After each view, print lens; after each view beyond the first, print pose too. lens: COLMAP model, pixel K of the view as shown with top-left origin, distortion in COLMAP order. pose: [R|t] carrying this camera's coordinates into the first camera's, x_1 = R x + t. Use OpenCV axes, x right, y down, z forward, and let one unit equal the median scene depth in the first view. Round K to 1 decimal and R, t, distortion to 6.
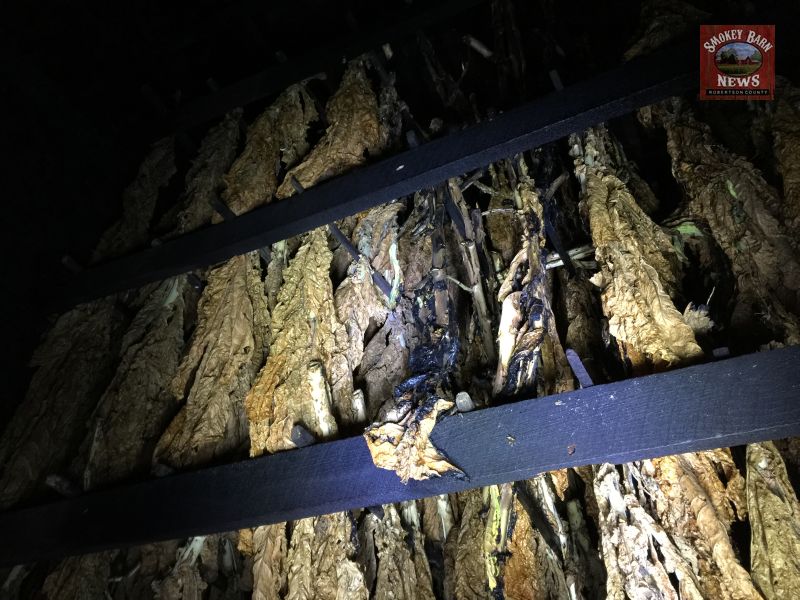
lens RADIAL K [[681.3, 0, 400.2], [0, 681.3, 298.4], [0, 0, 1]] dist [0.074098, -0.086555]
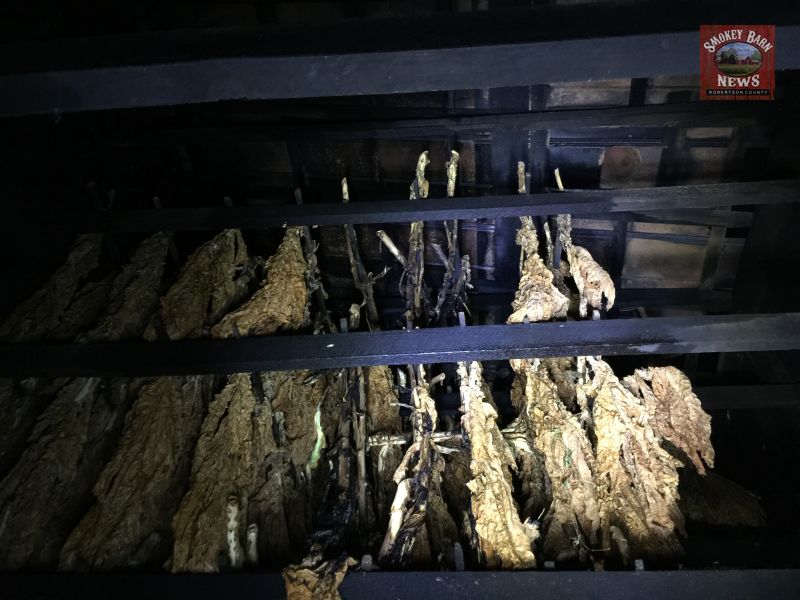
lens RADIAL K [[681.3, 0, 392.7], [0, 681.3, 301.7], [0, 0, 1]] dist [0.074098, -0.086555]
pose [[0.931024, 0.276614, 0.238072, -0.268861], [-0.235923, 0.953869, -0.185674, -0.080529], [-0.278449, 0.116701, 0.953335, -0.287547]]
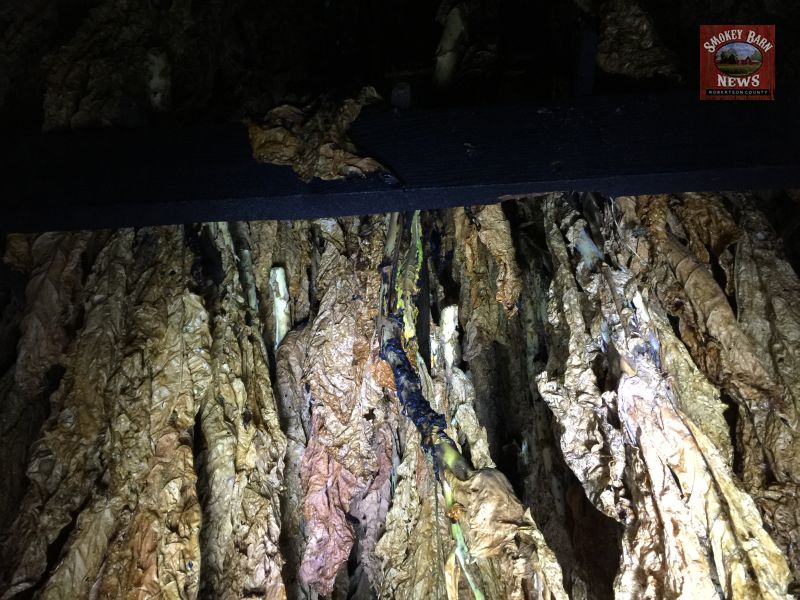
lens RADIAL K [[681.3, 0, 394.3], [0, 681.3, 293.9], [0, 0, 1]] dist [0.074098, -0.086555]
pose [[0.937810, 0.167988, 0.303797, -0.078165], [-0.207587, 0.972790, 0.102898, 0.234923], [-0.278245, -0.159563, 0.947164, 0.264251]]
